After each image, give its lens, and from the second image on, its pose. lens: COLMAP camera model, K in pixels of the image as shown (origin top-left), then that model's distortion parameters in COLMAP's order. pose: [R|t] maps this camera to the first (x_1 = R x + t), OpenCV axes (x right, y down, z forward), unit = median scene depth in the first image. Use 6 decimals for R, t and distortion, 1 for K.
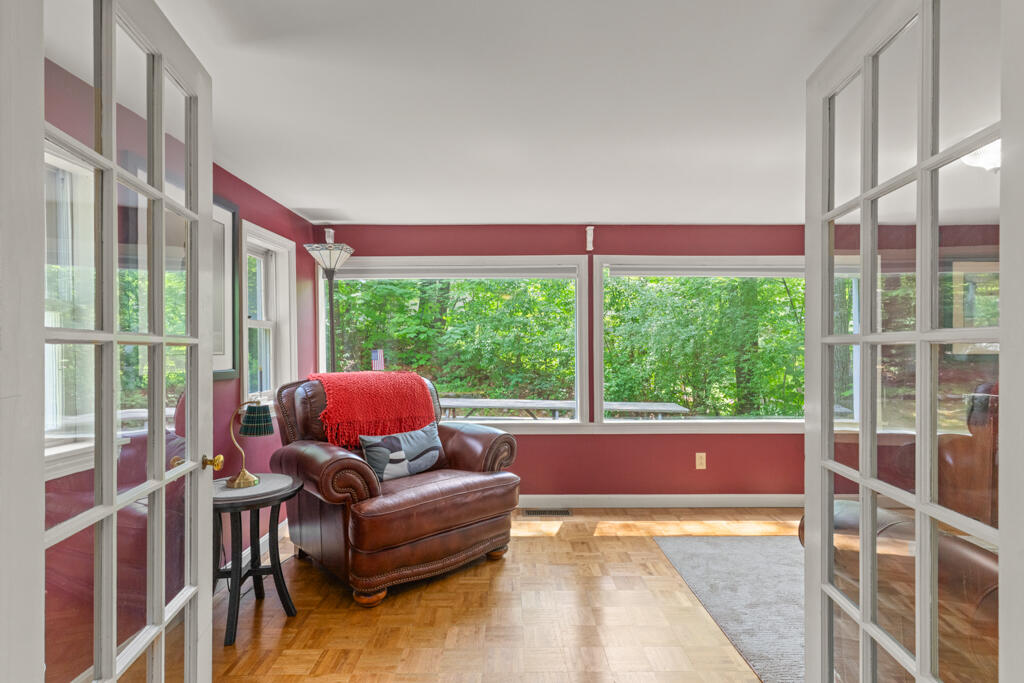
lens RADIAL K [[516.2, 0, 512.0], [0, 516.2, 341.5], [0, 0, 1]] dist [0.002073, 0.000367]
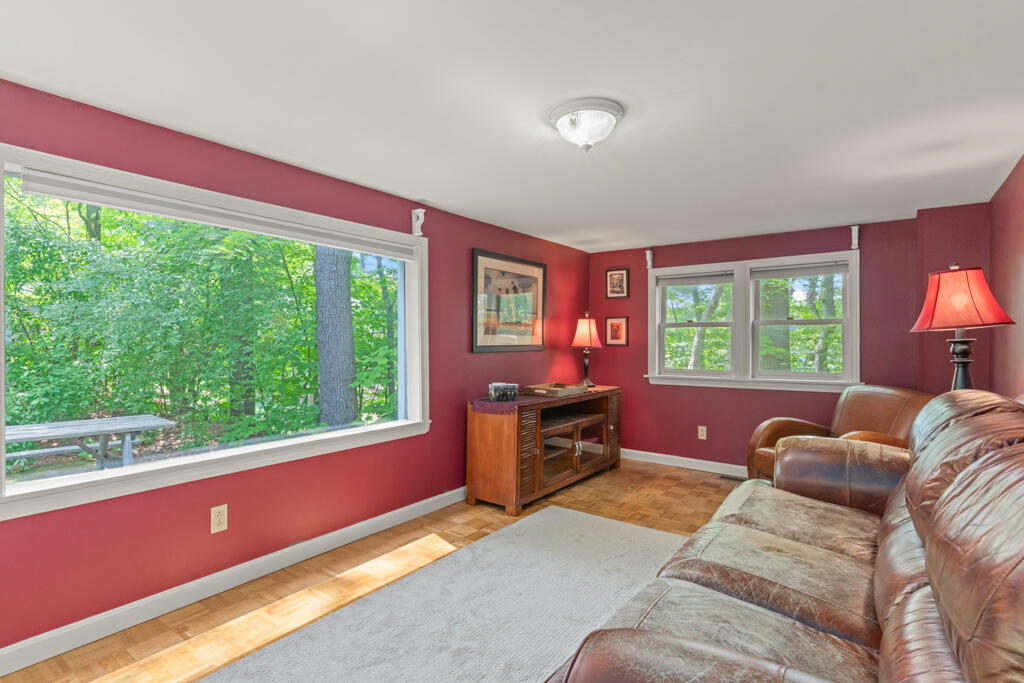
lens RADIAL K [[516.2, 0, 512.0], [0, 516.2, 341.5], [0, 0, 1]] dist [0.002073, 0.000367]
pose [[0.595950, -0.001817, 0.803020, 0.033858], [-0.013815, 0.999826, 0.012514, 0.001310], [-0.802903, -0.018551, 0.595821, 0.157829]]
